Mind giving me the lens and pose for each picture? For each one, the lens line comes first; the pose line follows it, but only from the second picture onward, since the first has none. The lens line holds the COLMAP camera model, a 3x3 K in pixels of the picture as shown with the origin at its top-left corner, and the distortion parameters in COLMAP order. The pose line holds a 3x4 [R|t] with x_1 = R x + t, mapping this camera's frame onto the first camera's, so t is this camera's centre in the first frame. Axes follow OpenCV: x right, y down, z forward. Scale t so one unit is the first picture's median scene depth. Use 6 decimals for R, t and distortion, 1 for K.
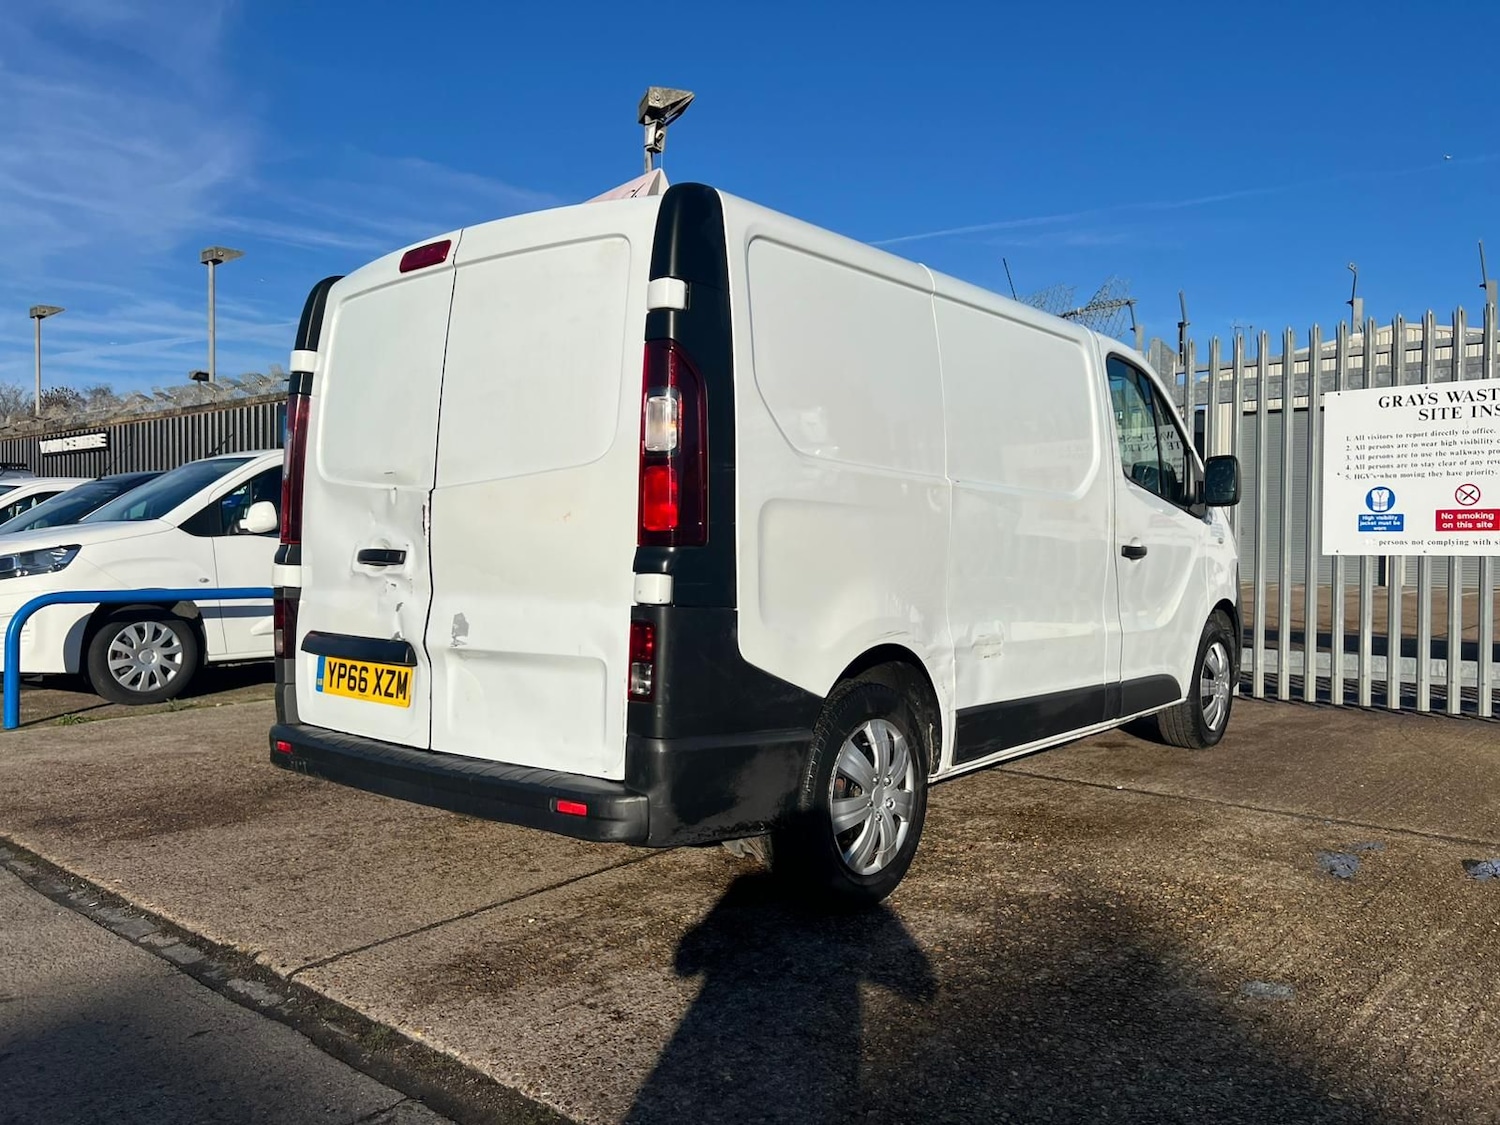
lens RADIAL K [[1130.4, 0, 735.6], [0, 1130.4, 570.3], [0, 0, 1]] dist [0.060192, -0.063941]
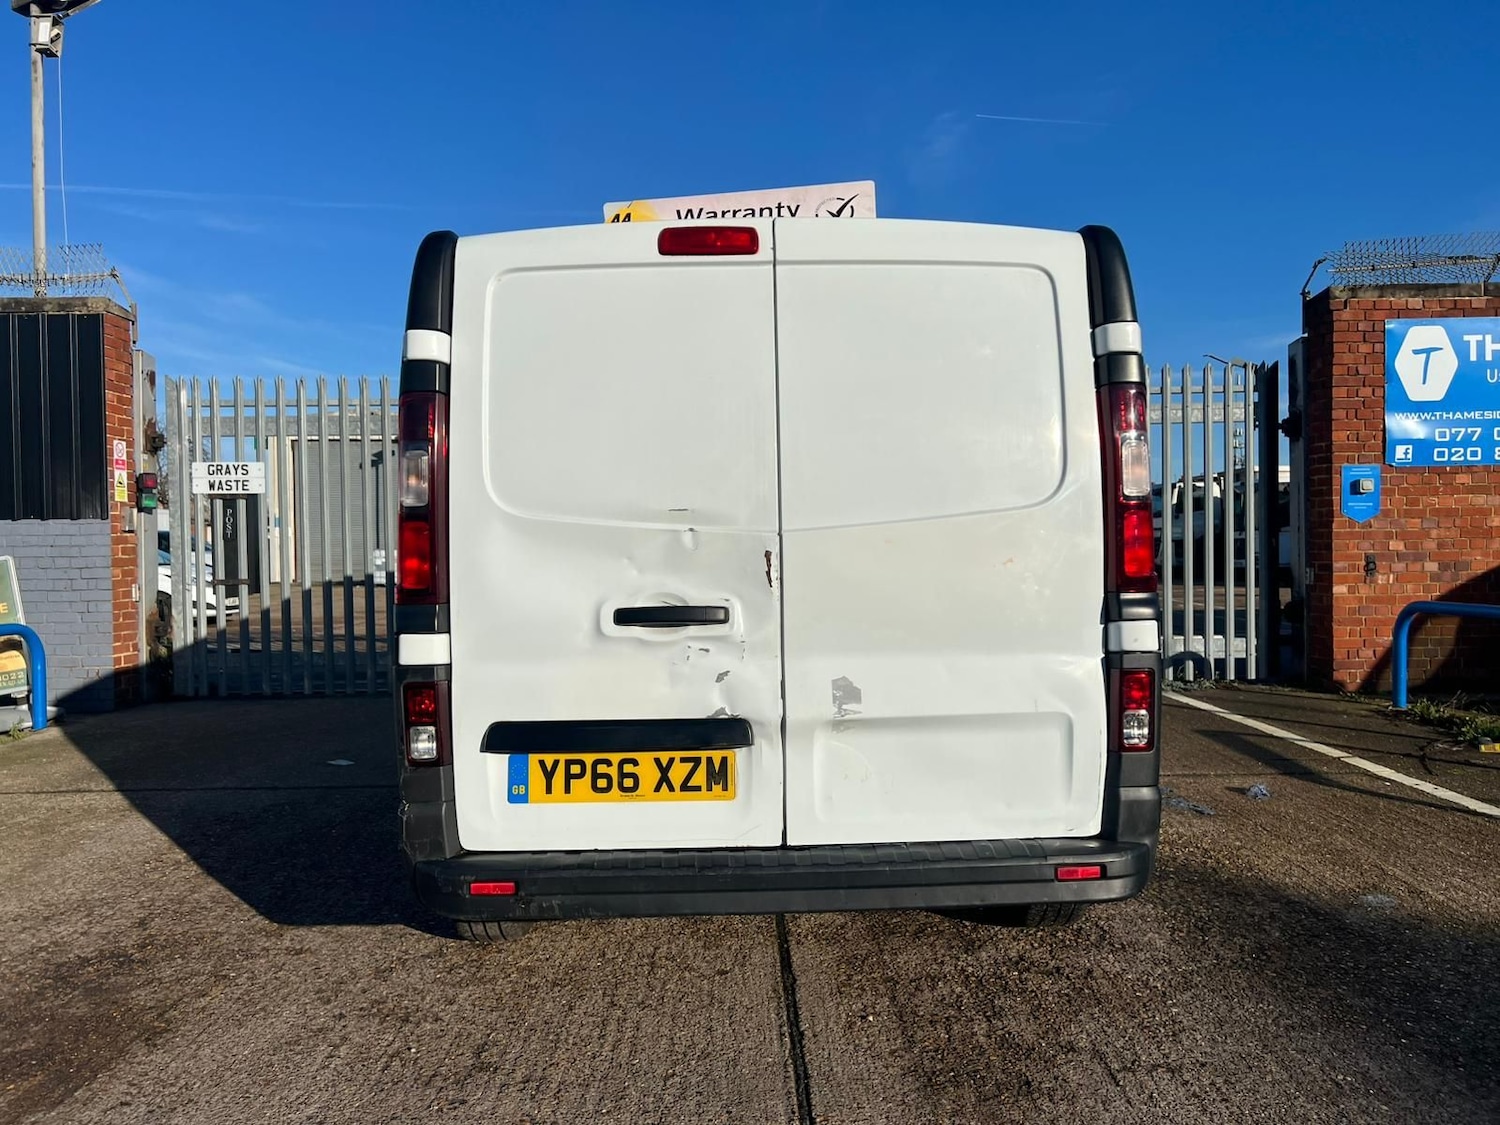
lens RADIAL K [[1130.4, 0, 745.4], [0, 1130.4, 577.0], [0, 0, 1]] dist [0.060192, -0.063941]
pose [[0.740037, -0.039349, 0.671415, -0.776961], [0.035295, 0.999184, 0.019655, -0.051031], [-0.671640, 0.009152, 0.740821, 0.372558]]
